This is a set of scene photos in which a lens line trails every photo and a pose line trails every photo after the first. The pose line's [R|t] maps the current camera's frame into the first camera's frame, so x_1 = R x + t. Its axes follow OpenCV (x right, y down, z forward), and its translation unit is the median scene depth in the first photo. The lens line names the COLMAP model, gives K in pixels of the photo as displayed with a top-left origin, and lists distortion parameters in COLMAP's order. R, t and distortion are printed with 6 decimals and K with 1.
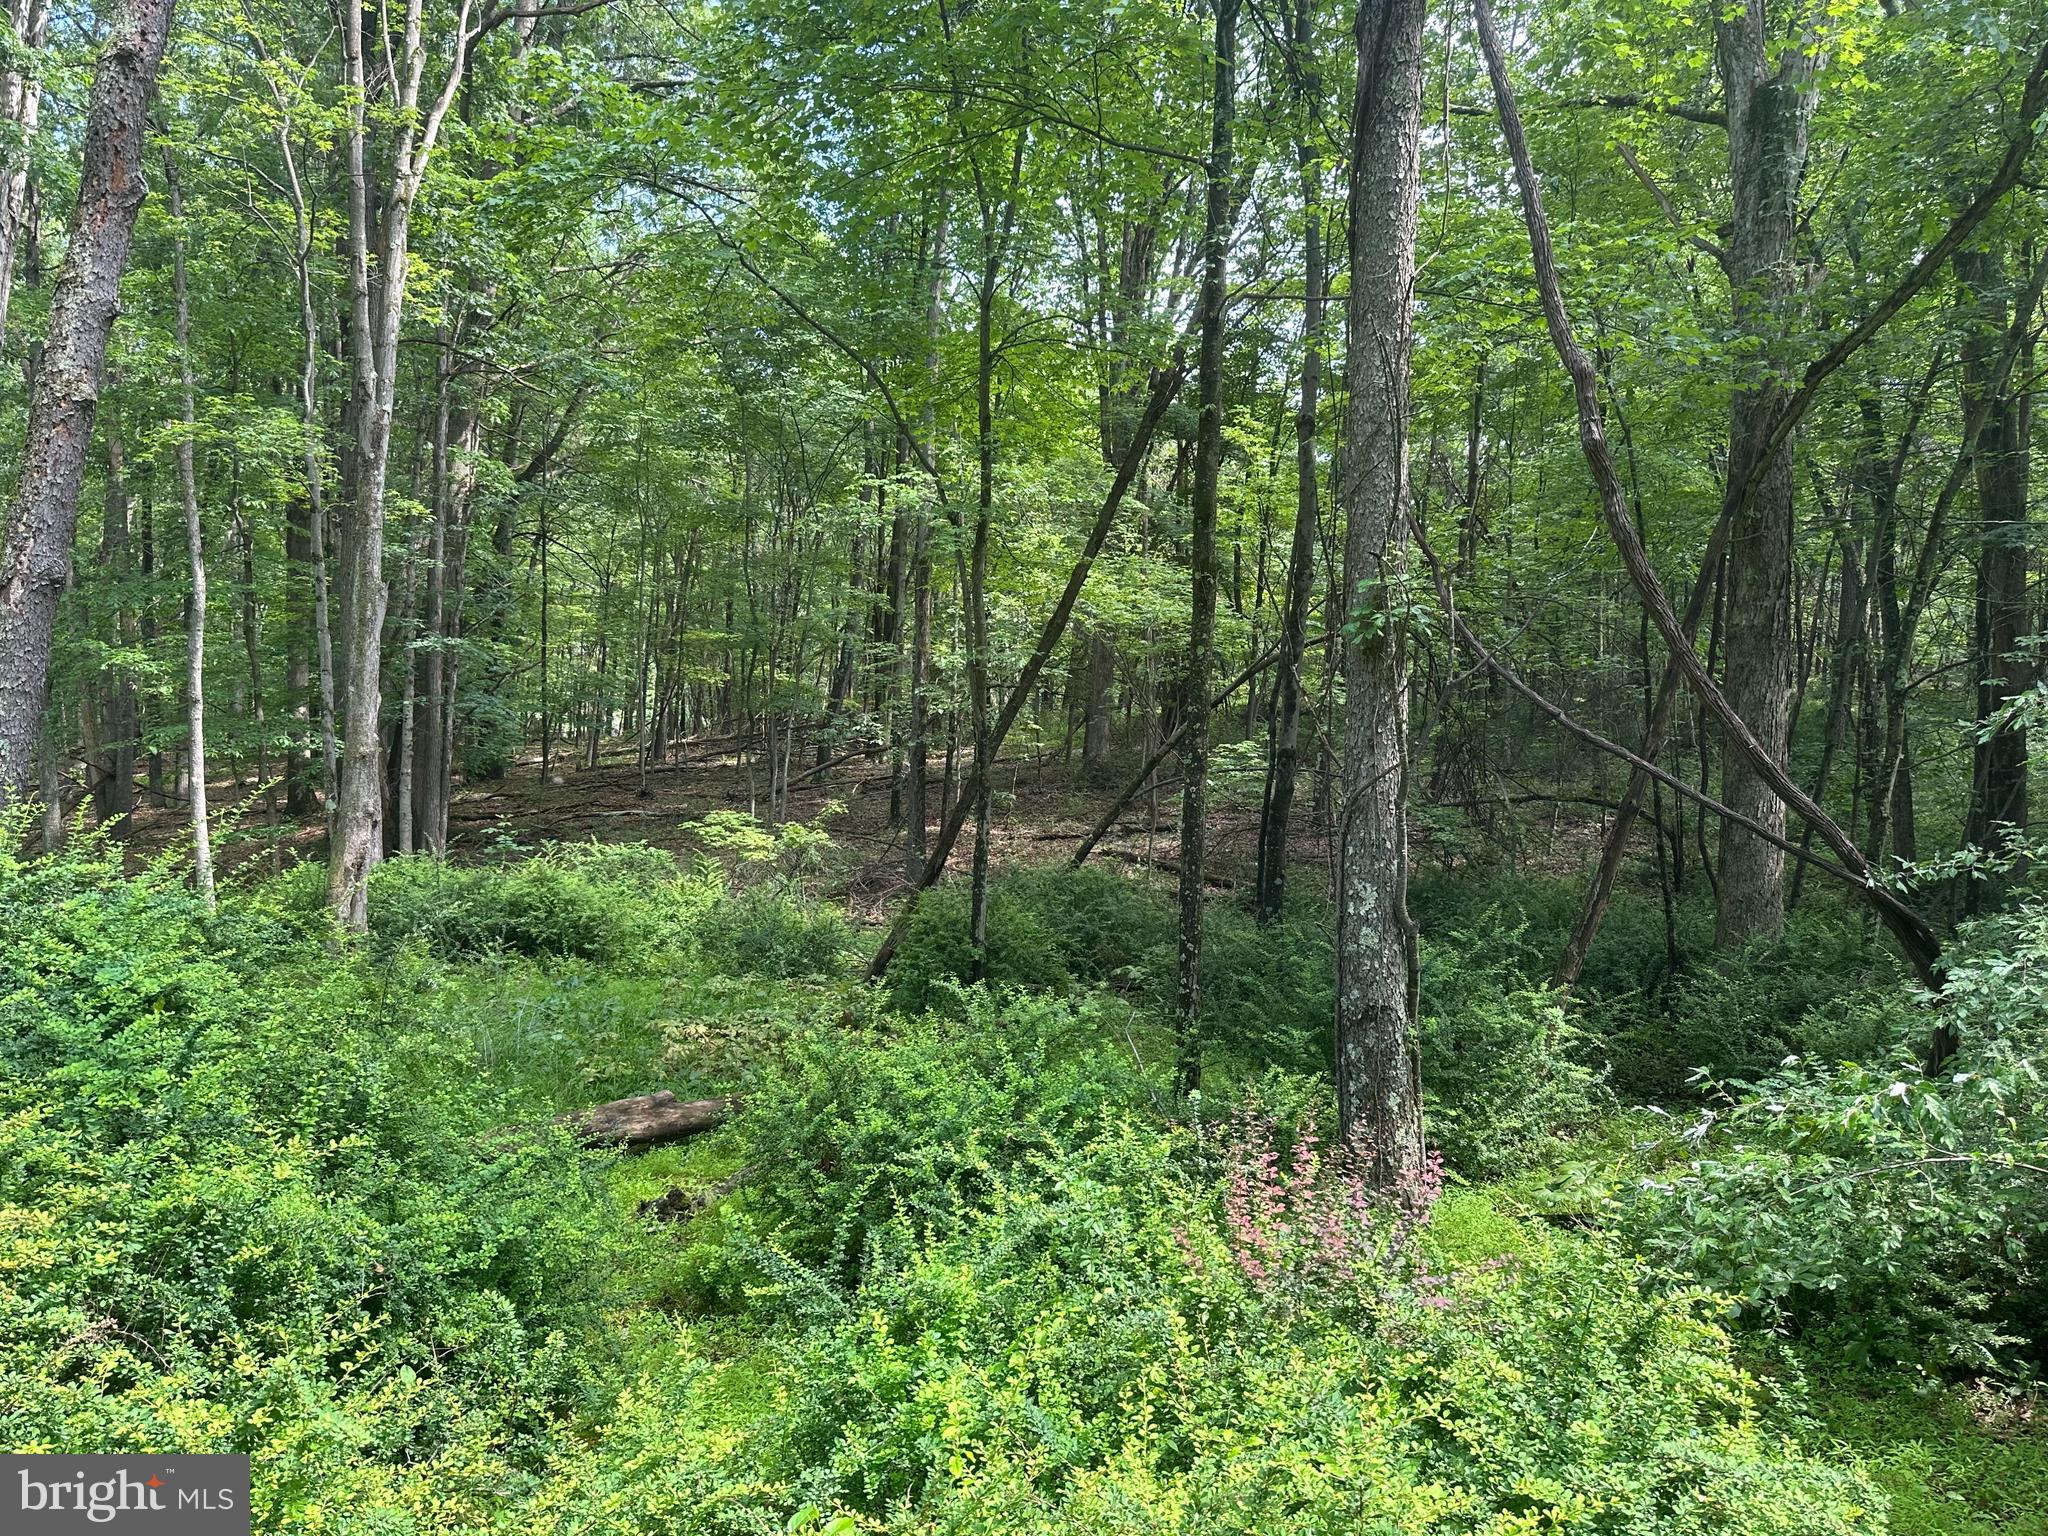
lens RADIAL K [[1435.3, 0, 1013.1], [0, 1435.3, 755.7], [0, 0, 1]] dist [0.035679, -0.043741]
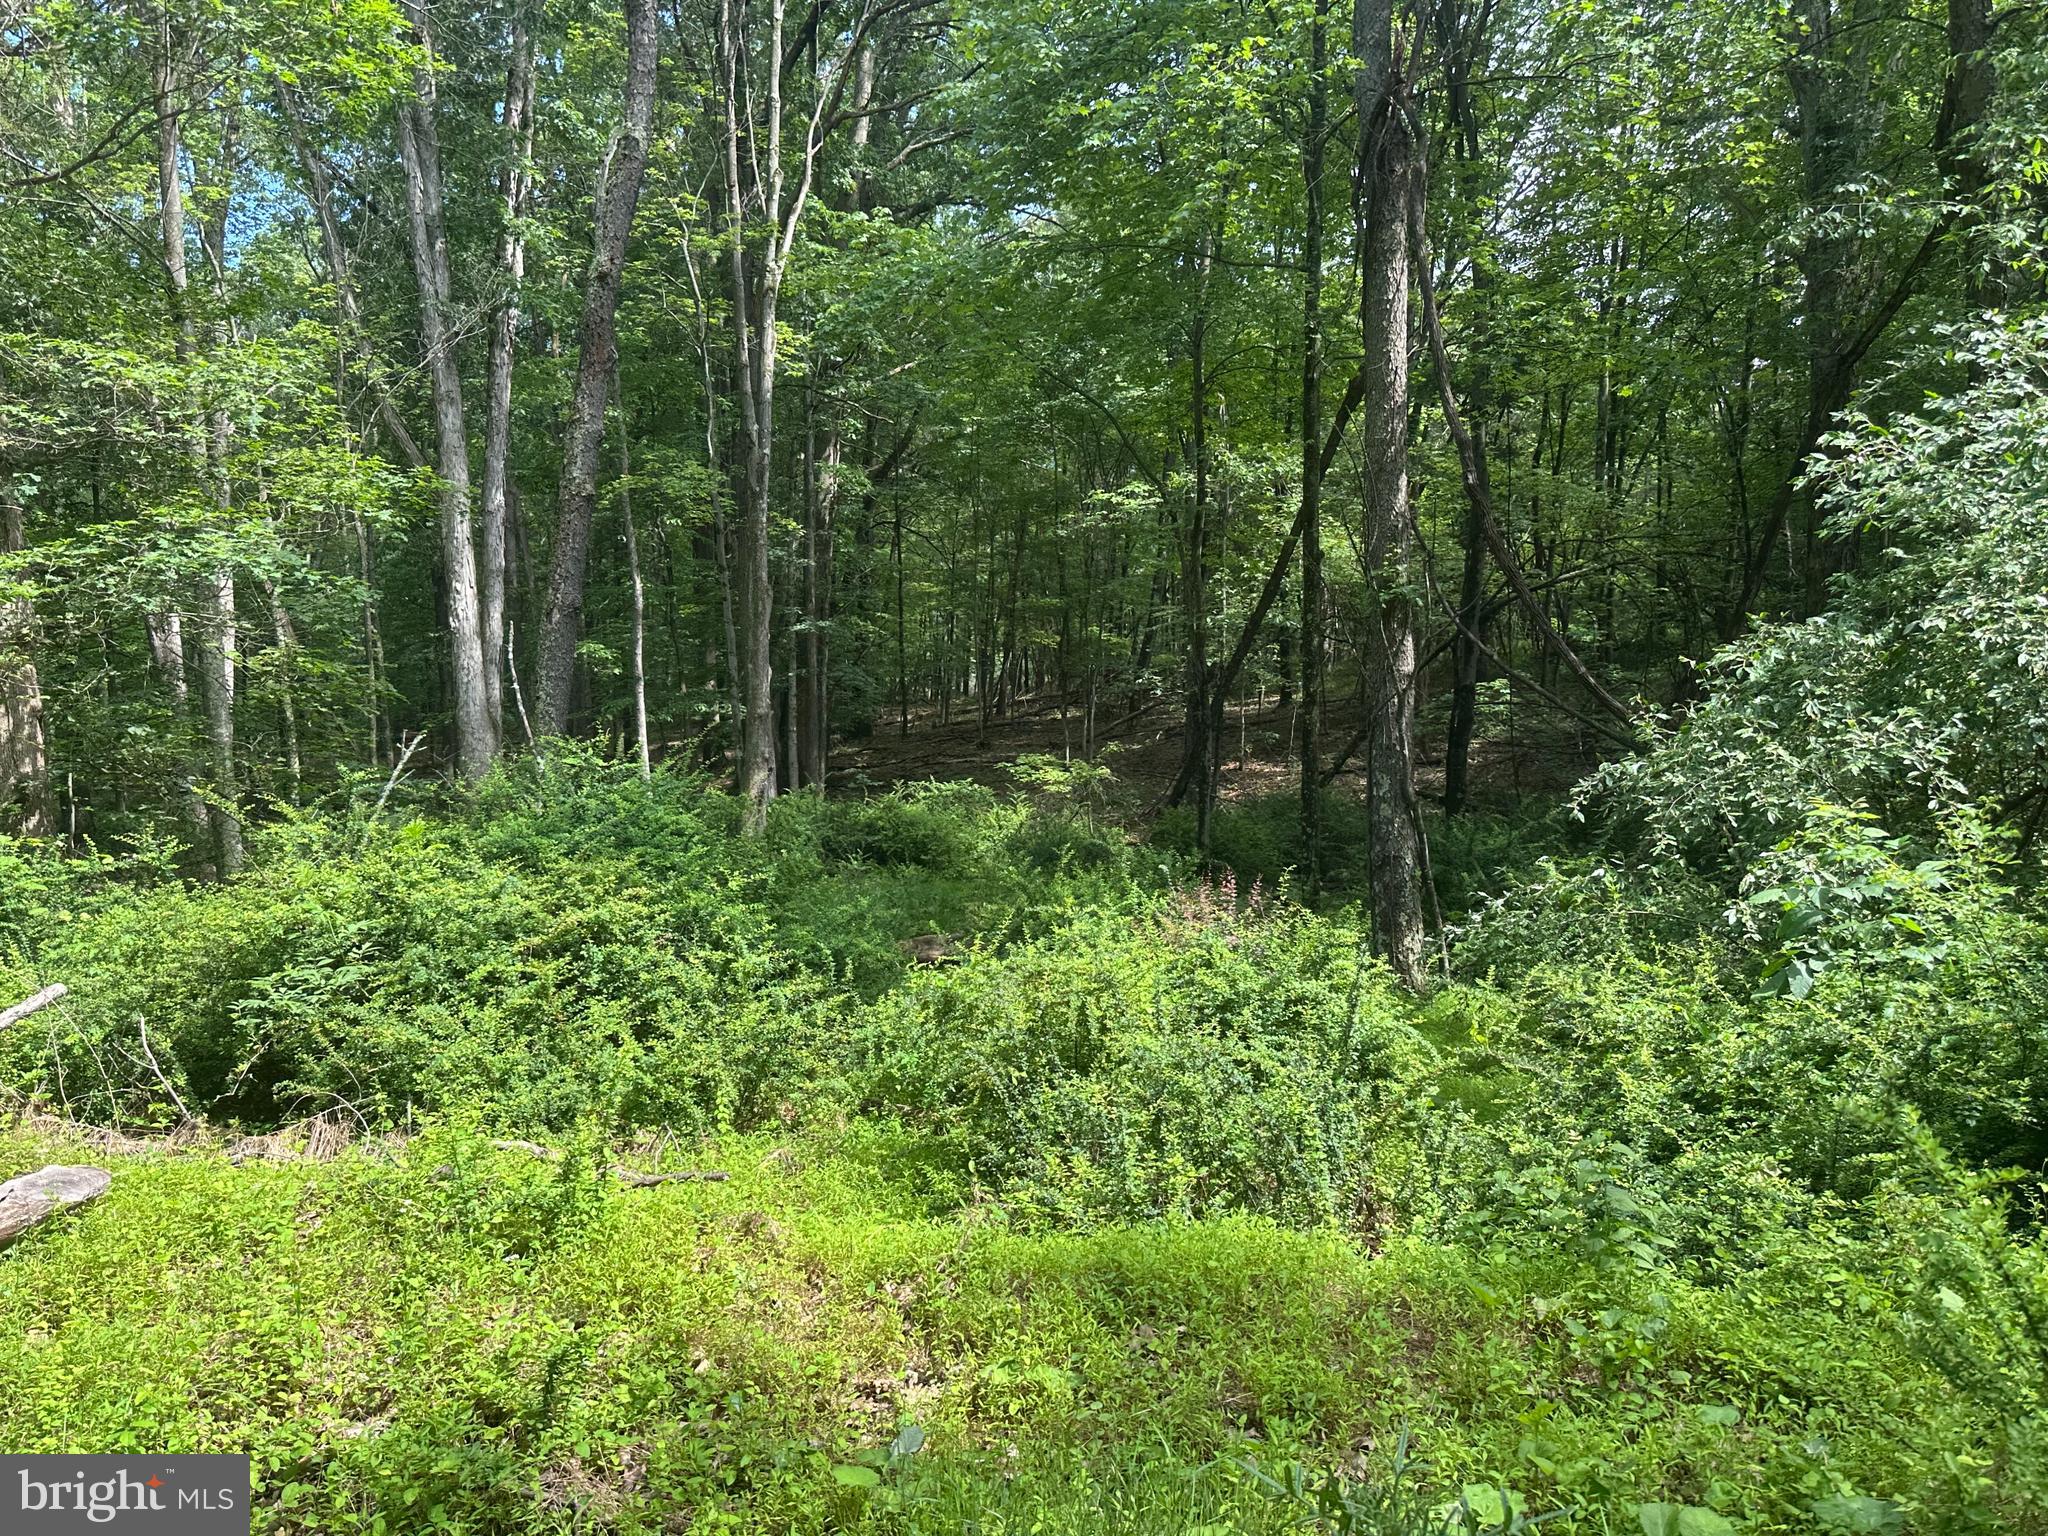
lens RADIAL K [[1435.3, 0, 1030.5], [0, 1435.3, 774.6], [0, 0, 1]] dist [0.035679, -0.043741]
pose [[0.971205, -0.020787, -0.237335, 0.093653], [0.031417, 0.998661, 0.041096, 0.006189], [0.236163, -0.047369, 0.970558, -0.204183]]
